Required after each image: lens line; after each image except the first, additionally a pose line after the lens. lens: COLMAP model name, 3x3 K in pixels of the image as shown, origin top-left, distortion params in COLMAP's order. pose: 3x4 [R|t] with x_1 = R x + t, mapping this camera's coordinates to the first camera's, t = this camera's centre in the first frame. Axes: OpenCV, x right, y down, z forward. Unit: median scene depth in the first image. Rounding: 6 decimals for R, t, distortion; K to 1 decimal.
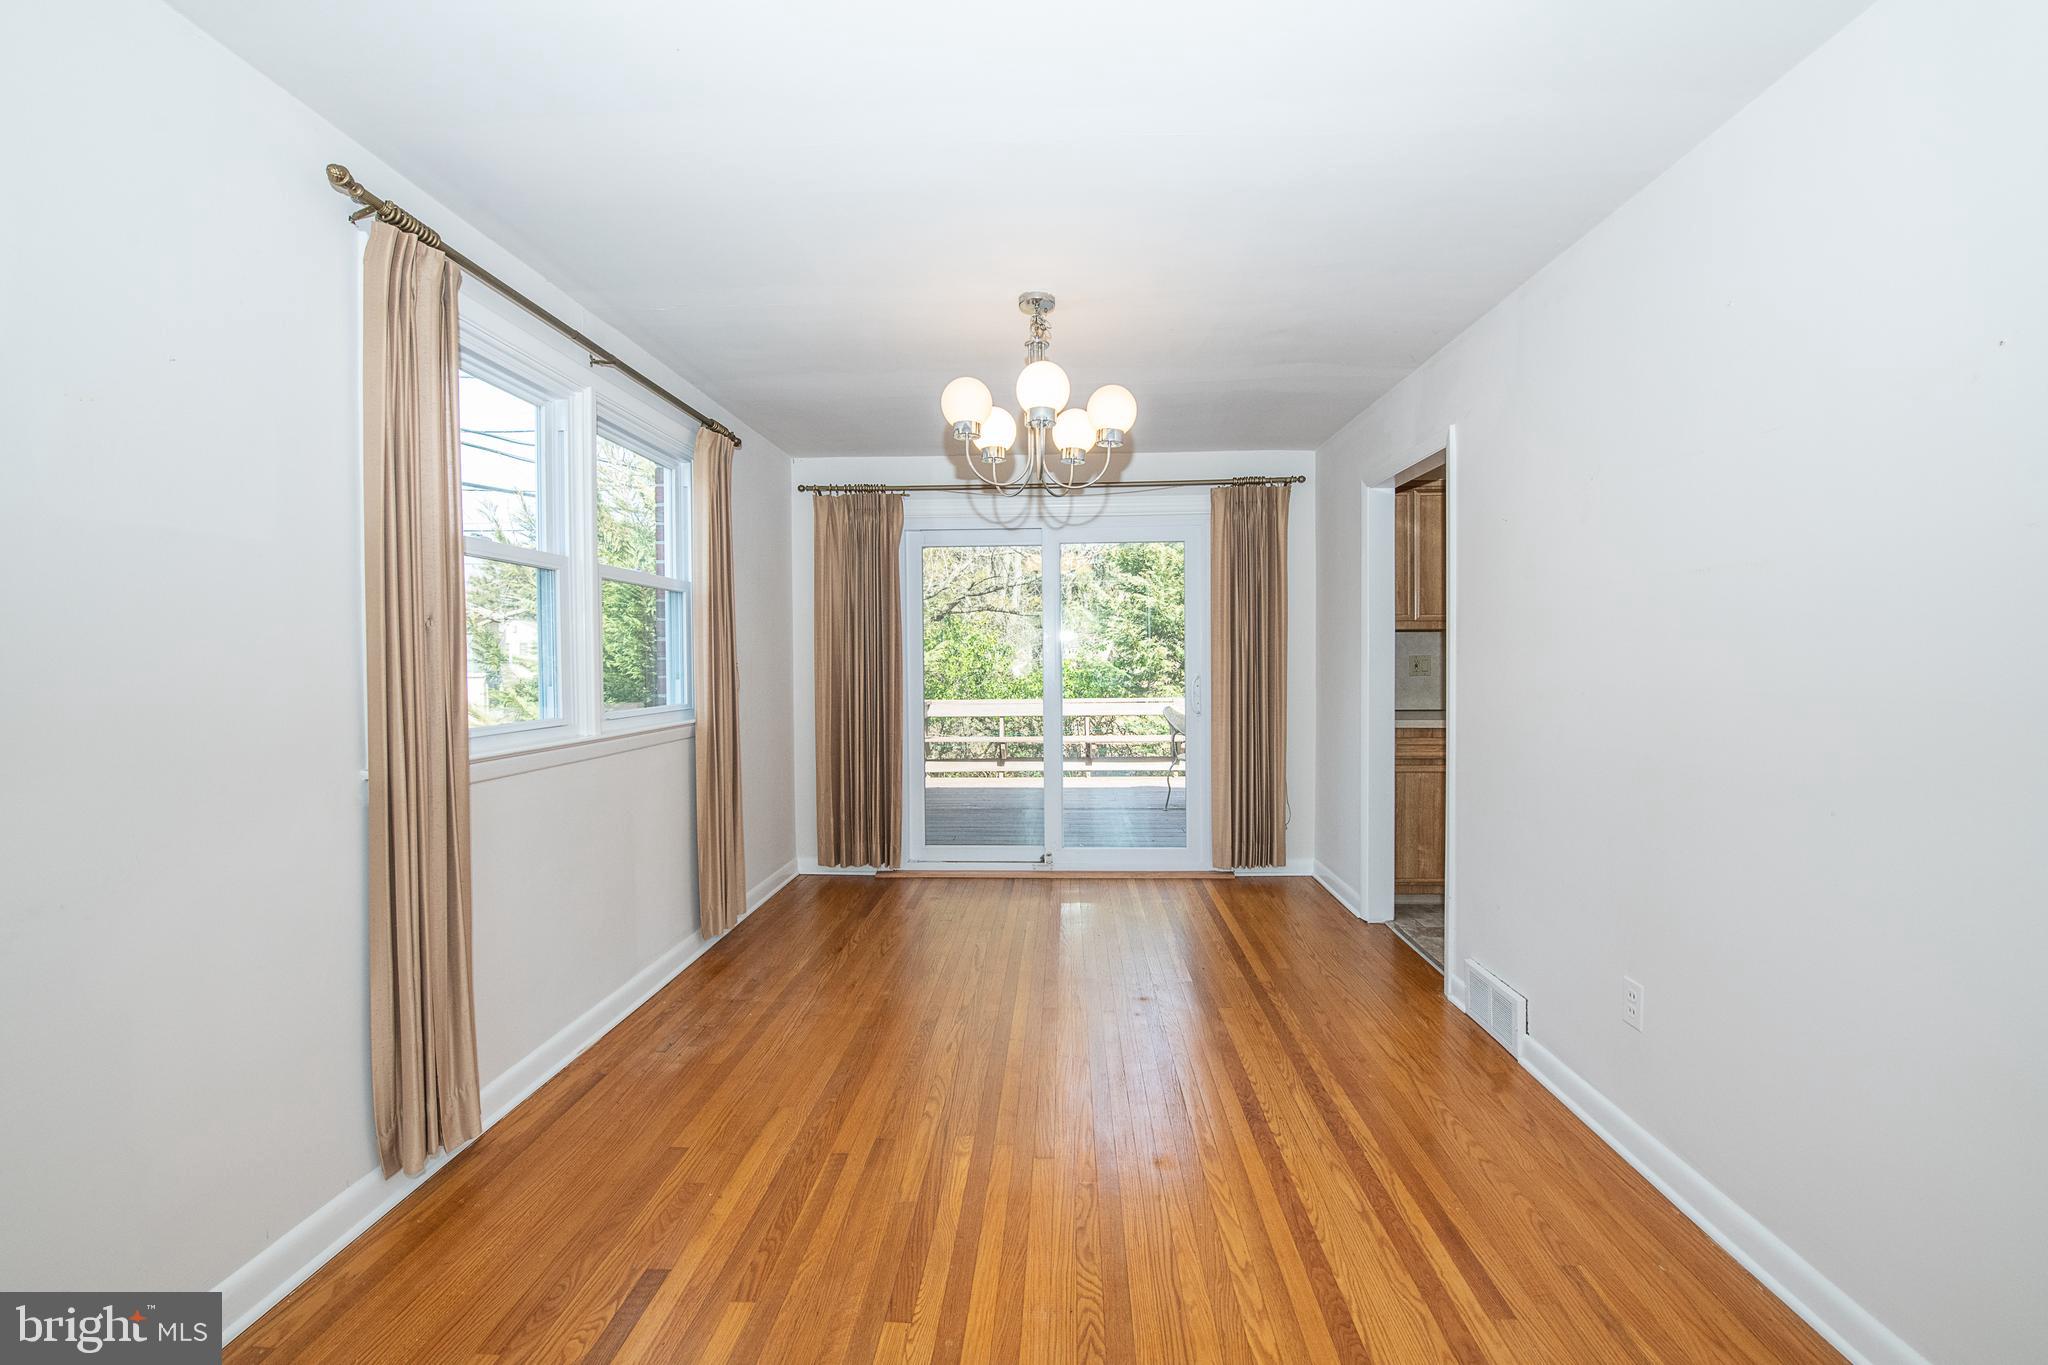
lens RADIAL K [[813.3, 0, 1031.7], [0, 813.3, 670.3], [0, 0, 1]] dist [-0.016490, -0.002046]
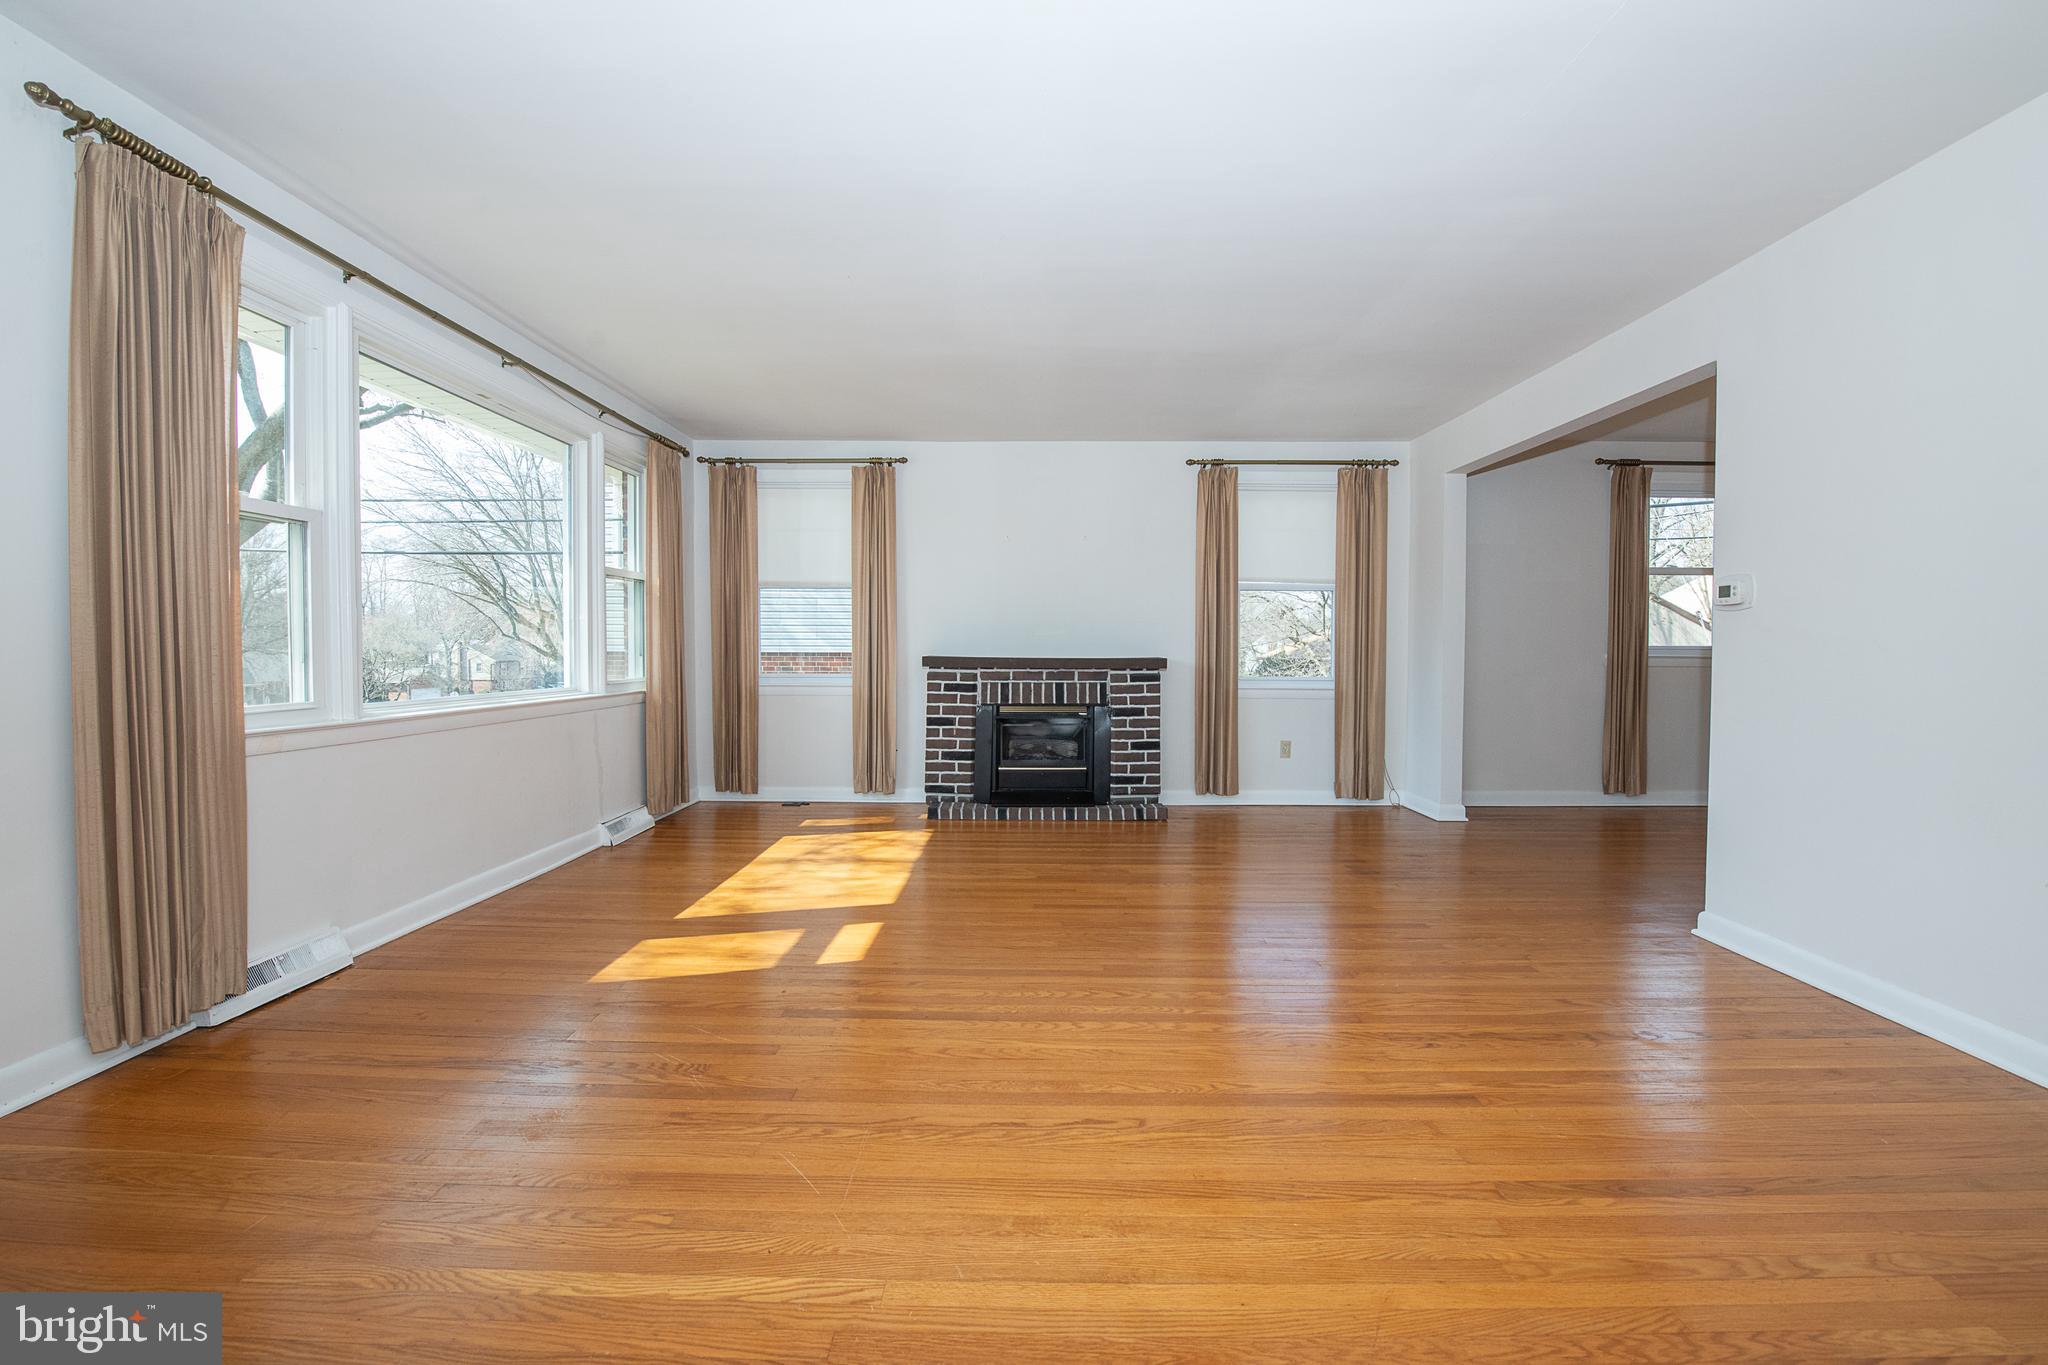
lens RADIAL K [[813.3, 0, 1030.0], [0, 813.3, 671.4], [0, 0, 1]] dist [-0.016490, -0.002046]
pose [[0.034585, 0.033625, -0.998836, 0.819851], [-0.022610, 0.999204, 0.032854, 0.053886], [0.999146, 0.021447, 0.035318, -0.486529]]
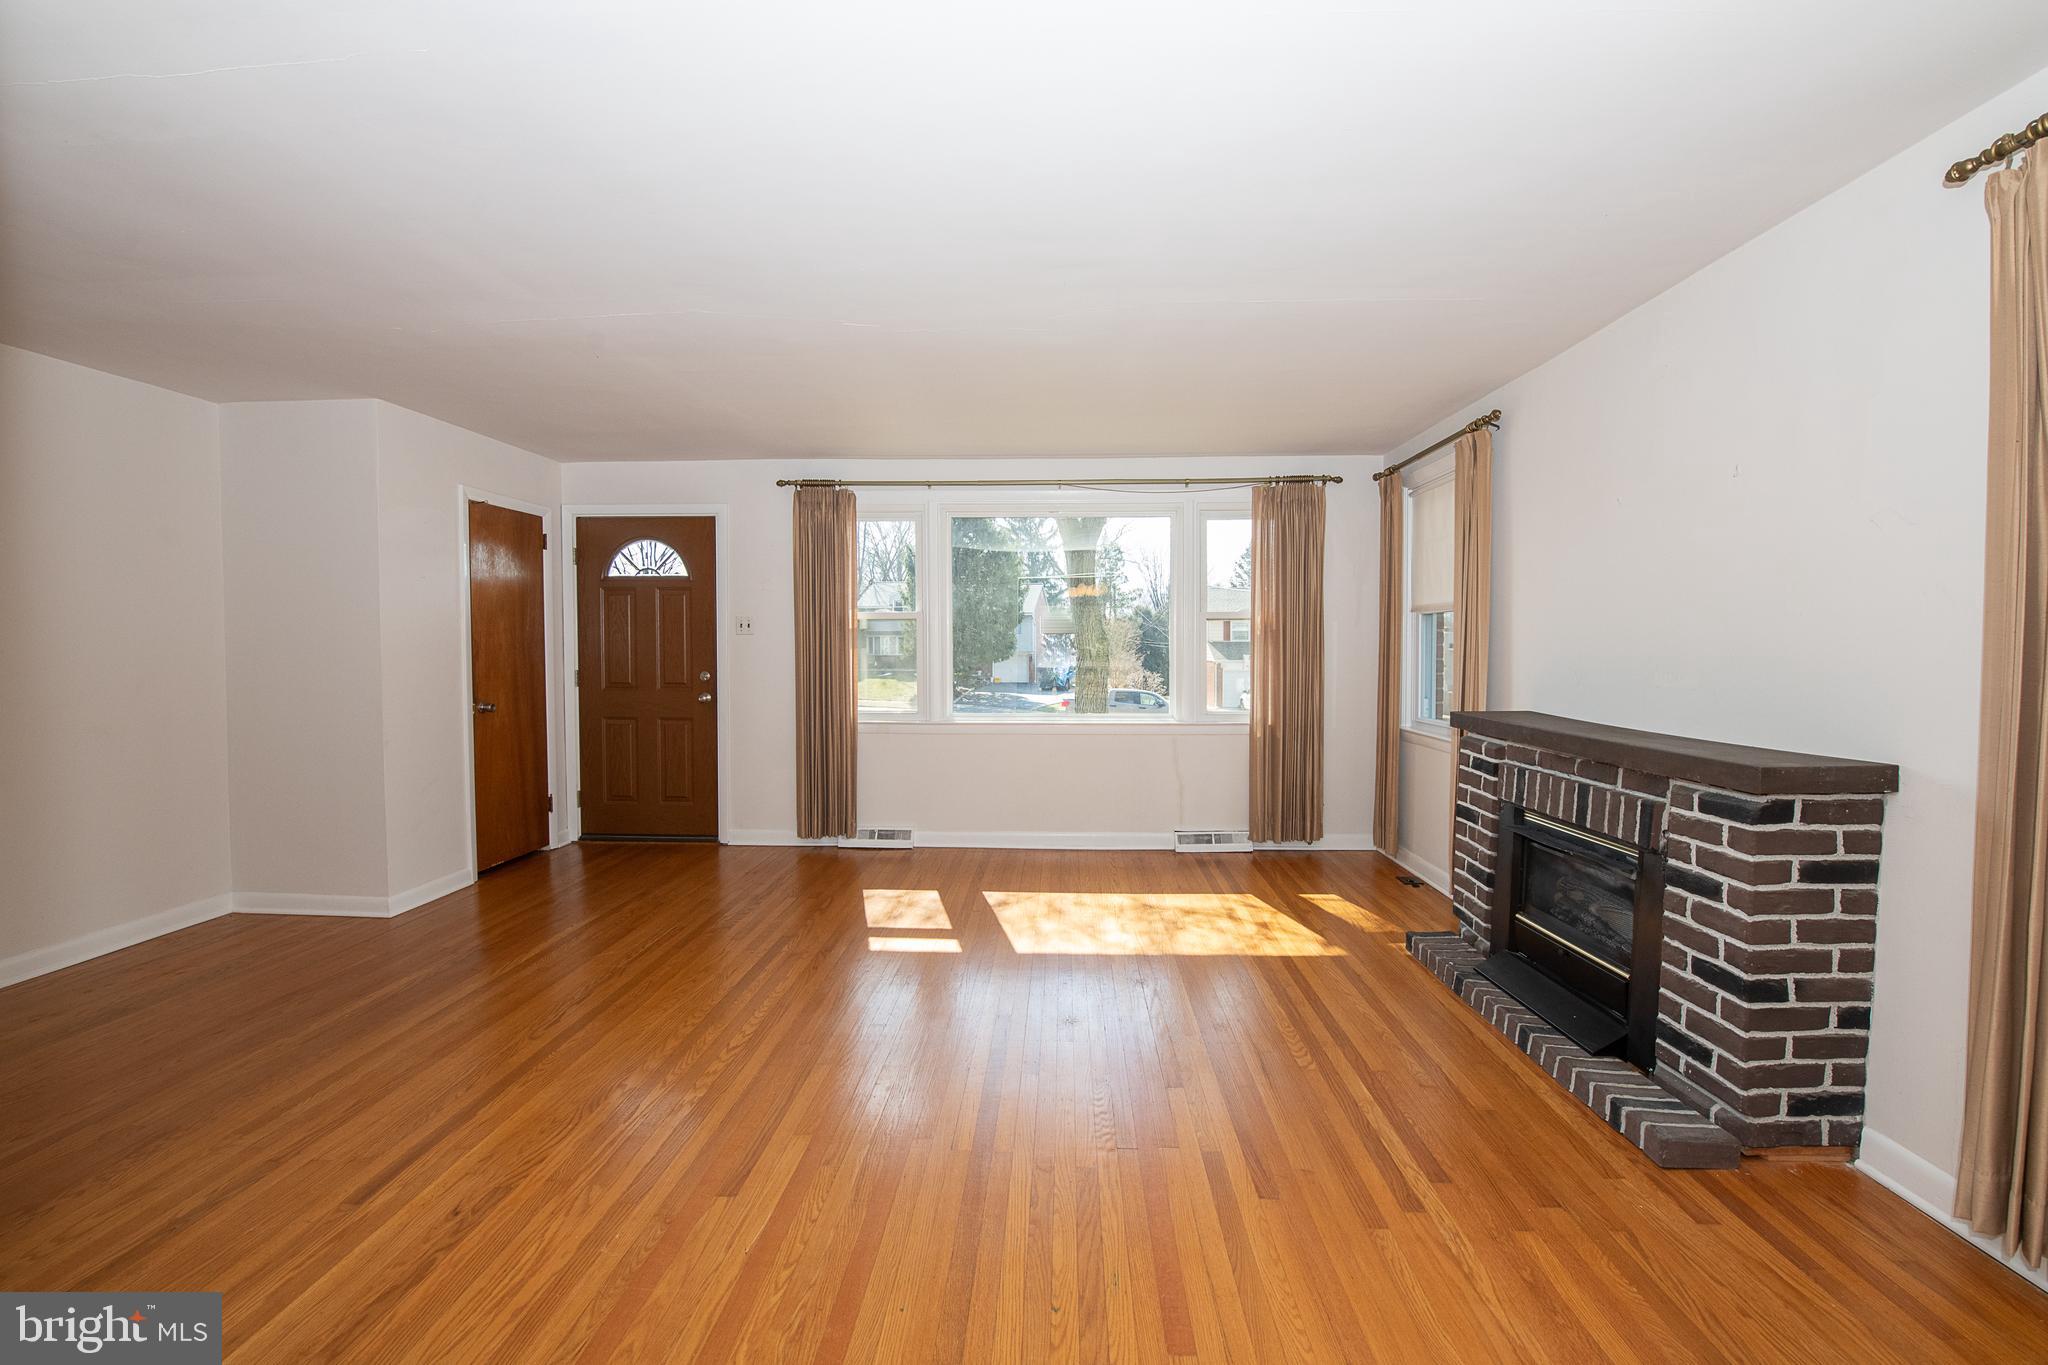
lens RADIAL K [[813.3, 0, 1030.2], [0, 813.3, 669.2], [0, 0, 1]] dist [-0.016490, -0.002046]
pose [[-0.999961, 0.005767, -0.006641, 0.086902], [0.005446, 0.998859, 0.047438, -0.003462], [0.006907, 0.047400, -0.998852, 0.147585]]
